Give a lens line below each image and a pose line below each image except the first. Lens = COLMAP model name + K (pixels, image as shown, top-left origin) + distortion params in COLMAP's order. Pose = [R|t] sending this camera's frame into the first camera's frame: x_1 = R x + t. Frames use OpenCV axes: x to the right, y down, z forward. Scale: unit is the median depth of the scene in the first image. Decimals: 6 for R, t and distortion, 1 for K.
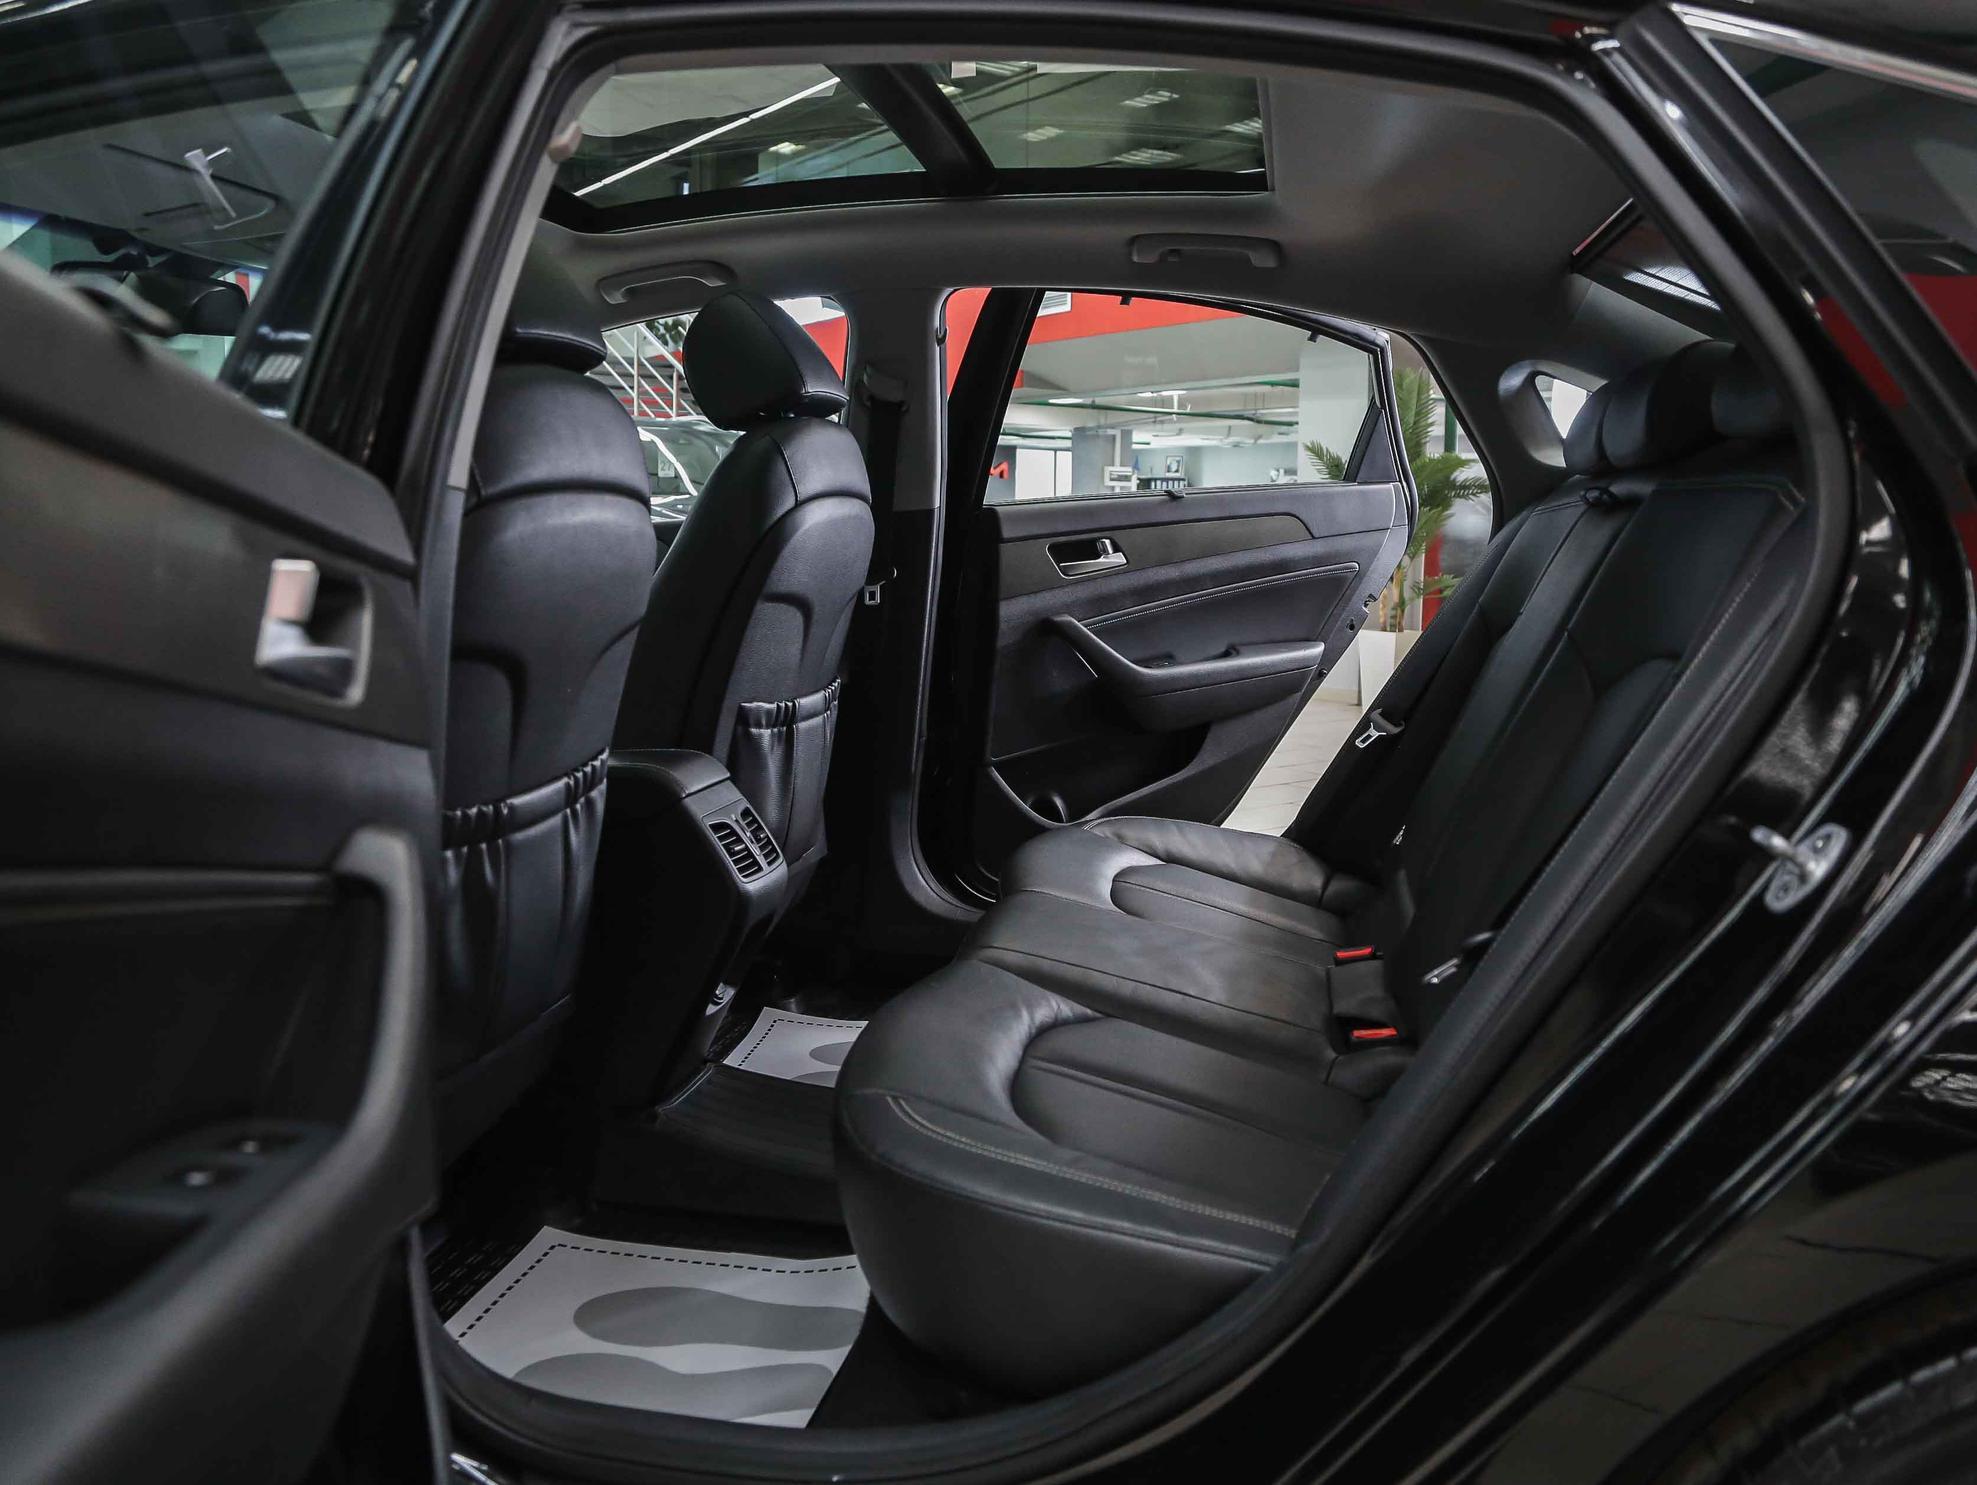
lens RADIAL K [[1517.6, 0, 991.0], [0, 1517.6, 726.7], [0, 0, 1]] dist [-0.112206, 0.054423]
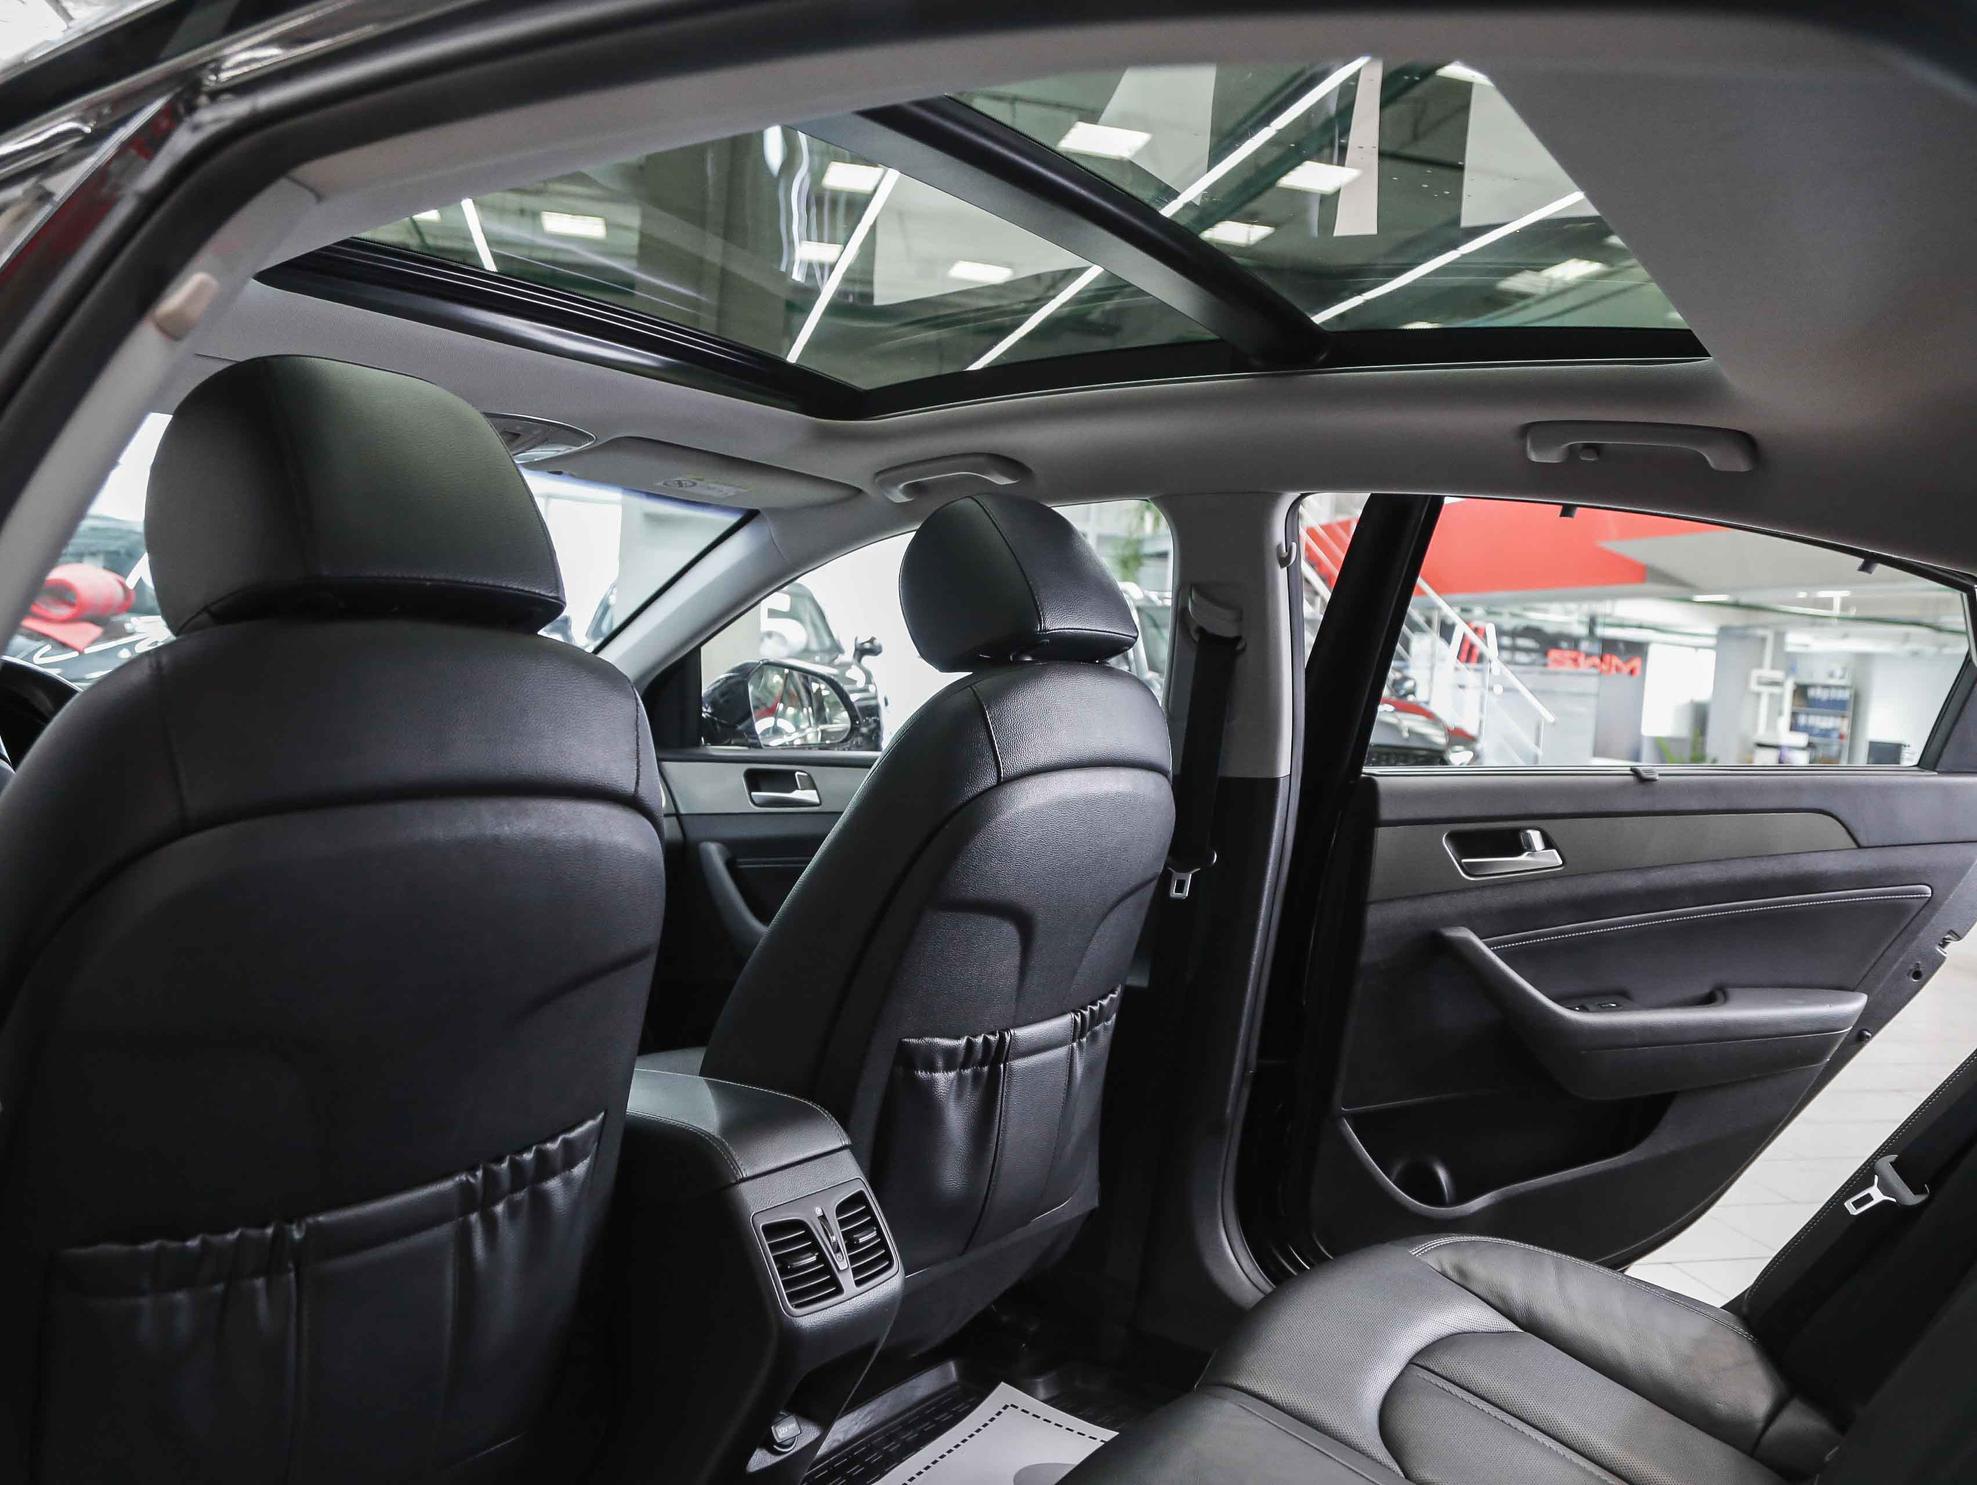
lens RADIAL K [[1517.6, 0, 980.8], [0, 1517.6, 762.9], [0, 0, 1]] dist [-0.112206, 0.054423]
pose [[0.915723, 0.078828, -0.394003, 0.127142], [-0.114216, 0.991184, -0.067149, -0.086032], [0.385236, 0.106491, 0.916653, 0.254887]]
